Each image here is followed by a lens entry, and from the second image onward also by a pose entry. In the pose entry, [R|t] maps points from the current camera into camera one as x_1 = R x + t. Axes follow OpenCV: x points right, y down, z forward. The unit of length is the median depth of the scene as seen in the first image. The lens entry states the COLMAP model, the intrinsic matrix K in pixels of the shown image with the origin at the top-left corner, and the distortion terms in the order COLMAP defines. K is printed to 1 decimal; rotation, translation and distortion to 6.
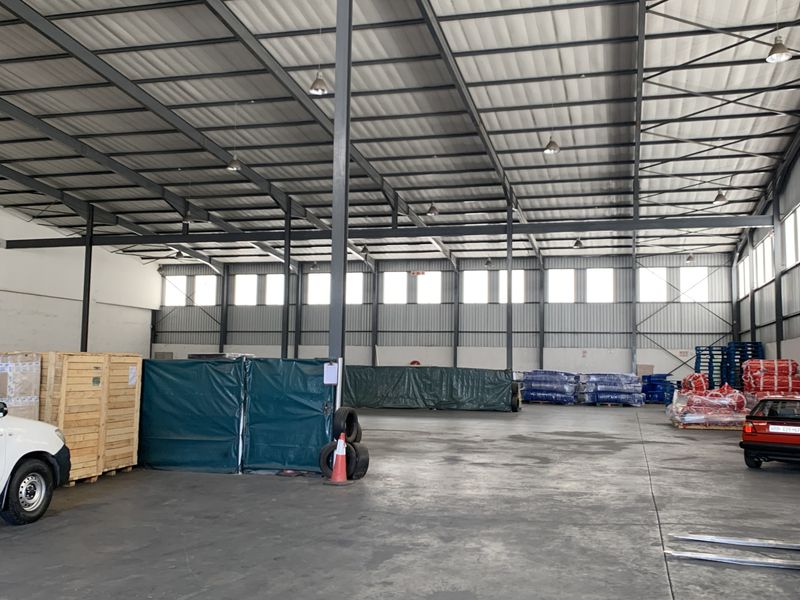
lens RADIAL K [[808.7, 0, 399.0], [0, 808.7, 285.7], [0, 0, 1]] dist [0.116712, -0.454277]
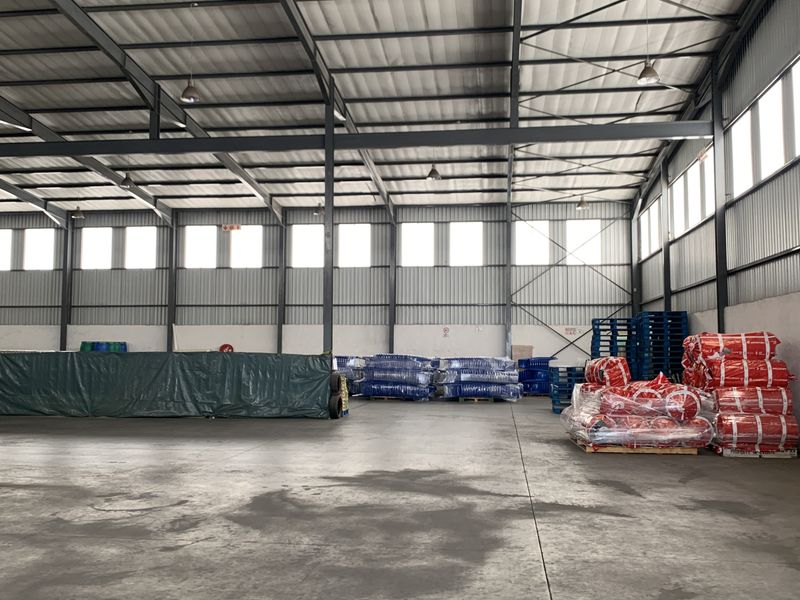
lens RADIAL K [[808.7, 0, 399.0], [0, 808.7, 285.7], [0, 0, 1]] dist [0.116712, -0.454277]
pose [[0.988856, 0.000908, 0.148875, 0.077760], [-0.003631, 0.999831, 0.018015, 0.028911], [-0.148833, -0.018355, 0.988692, 0.278087]]
